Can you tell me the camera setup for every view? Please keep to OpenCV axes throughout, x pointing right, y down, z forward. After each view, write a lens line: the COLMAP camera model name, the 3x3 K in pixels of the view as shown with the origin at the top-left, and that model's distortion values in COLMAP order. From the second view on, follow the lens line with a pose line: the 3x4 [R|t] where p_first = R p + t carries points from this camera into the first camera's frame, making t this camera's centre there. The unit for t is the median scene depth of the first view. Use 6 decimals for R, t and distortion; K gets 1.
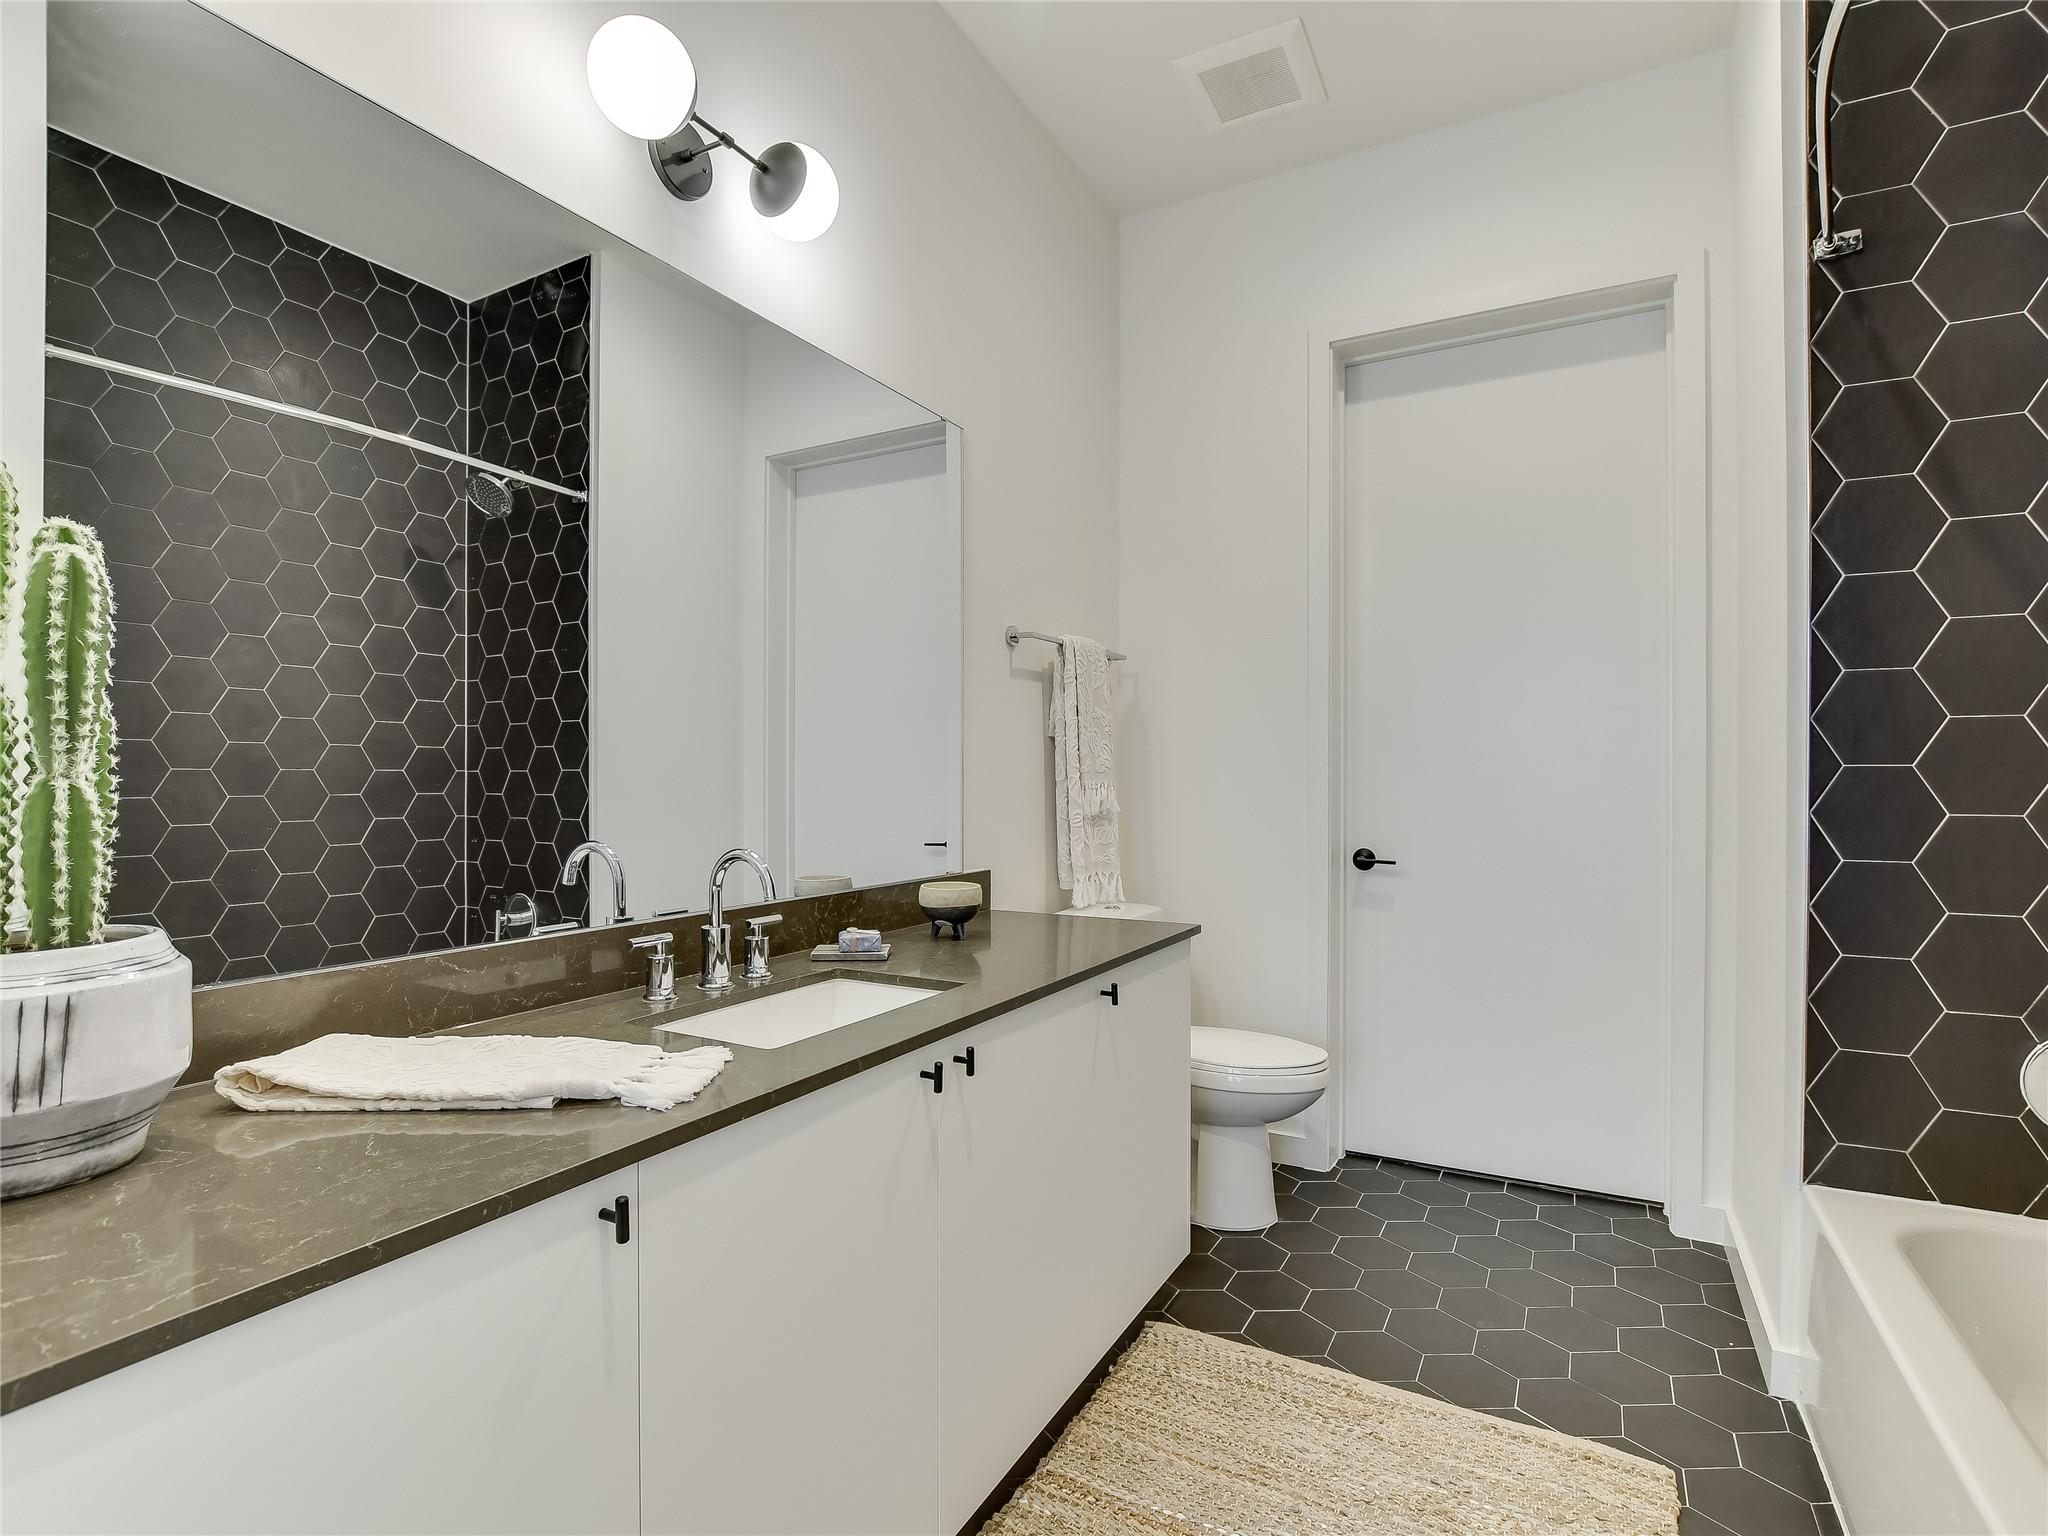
lens RADIAL K [[1031.2, 0, 1030.9], [0, 1031.2, 774.1], [0, 0, 1]] dist [0.004538, 0.000300]
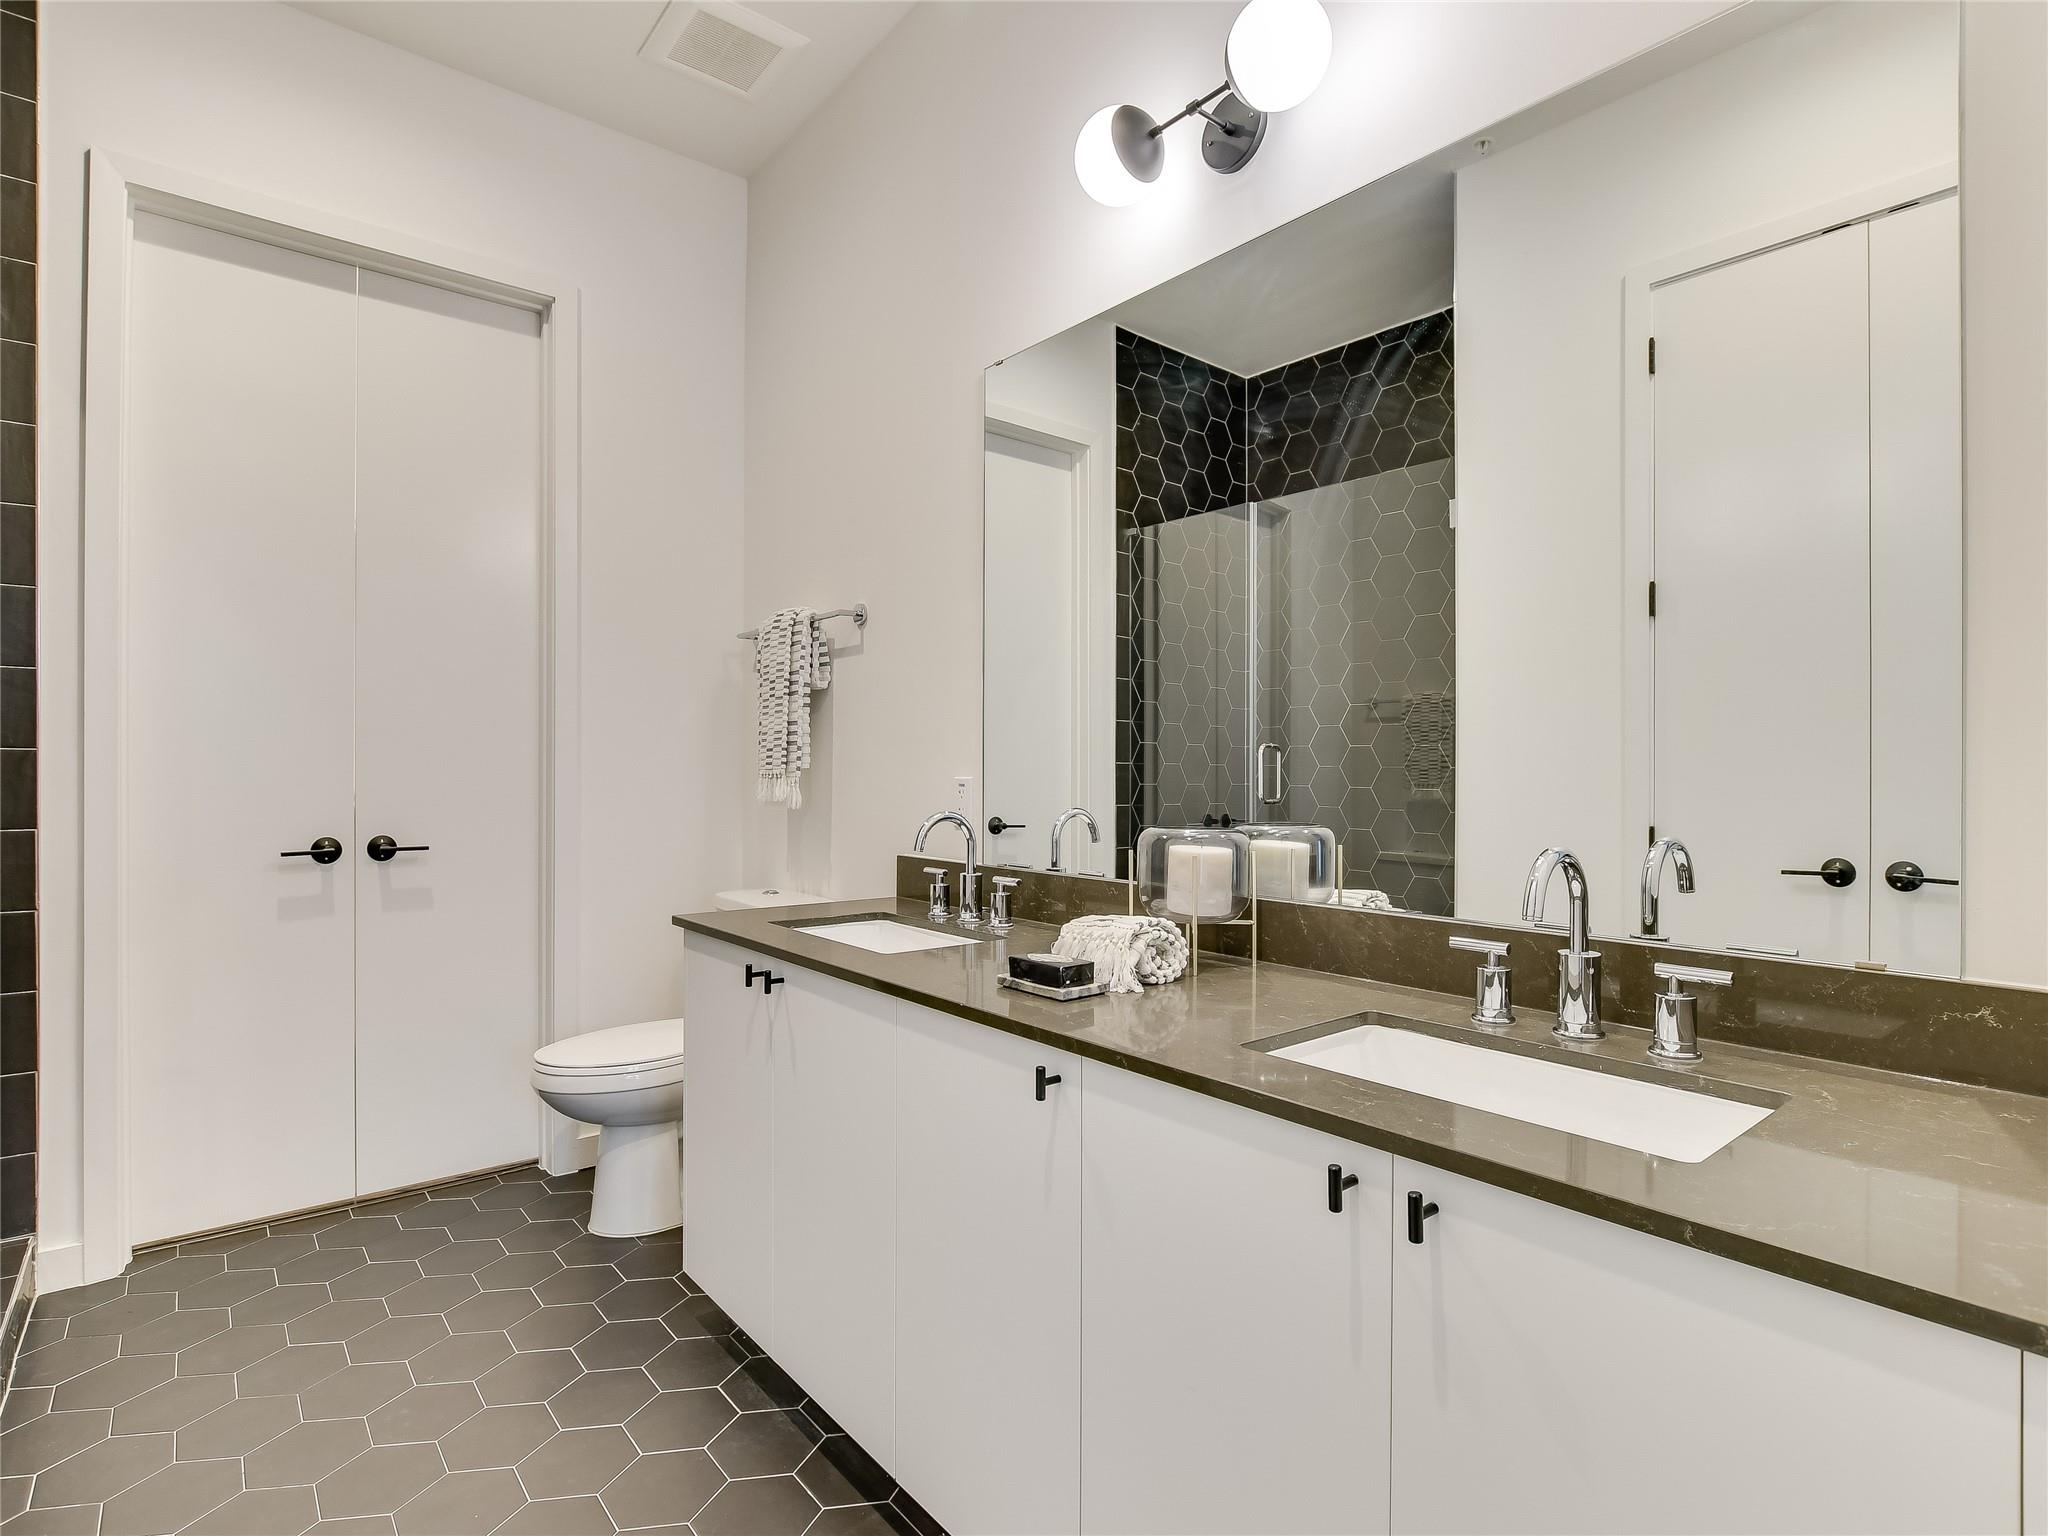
lens RADIAL K [[1031.2, 0, 1030.9], [0, 1031.2, 763.8], [0, 0, 1]] dist [0.004538, 0.000300]
pose [[-0.361225, 0.010625, -0.932418, 0.582301], [0.017985, 0.999828, 0.004425, -0.003861], [0.932305, -0.015171, -0.361354, 0.962205]]
